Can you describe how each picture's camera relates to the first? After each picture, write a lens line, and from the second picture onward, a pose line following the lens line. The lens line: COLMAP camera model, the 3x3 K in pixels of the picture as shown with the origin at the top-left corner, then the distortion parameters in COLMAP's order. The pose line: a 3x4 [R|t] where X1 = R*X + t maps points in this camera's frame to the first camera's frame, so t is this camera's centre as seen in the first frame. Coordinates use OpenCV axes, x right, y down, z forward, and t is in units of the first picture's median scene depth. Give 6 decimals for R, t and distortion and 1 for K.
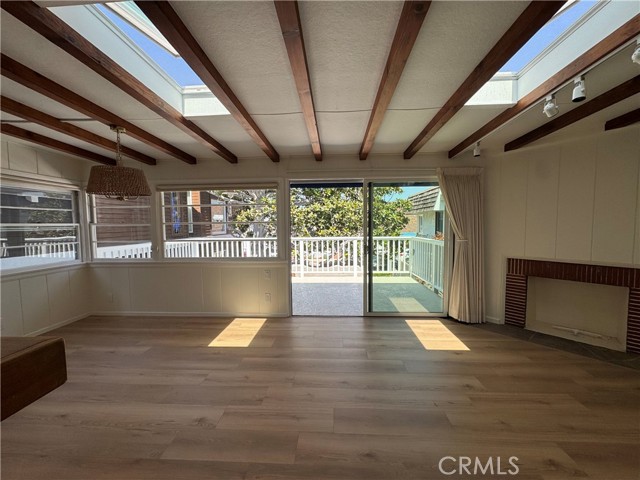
lens RADIAL K [[253.7, 0, 320.0], [0, 253.7, 240.0], [0, 0, 1]] dist [-0.000676, 0.000390]
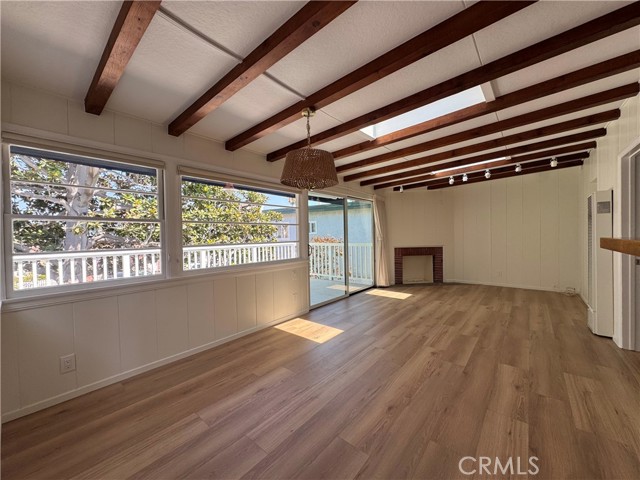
lens RADIAL K [[253.7, 0, 320.0], [0, 253.7, 240.0], [0, 0, 1]] dist [-0.000676, 0.000390]
pose [[0.597019, -0.016644, 0.802054, -1.117736], [0.063737, 0.997608, -0.026742, 0.032593], [-0.799691, 0.067086, 0.596652, 0.338443]]
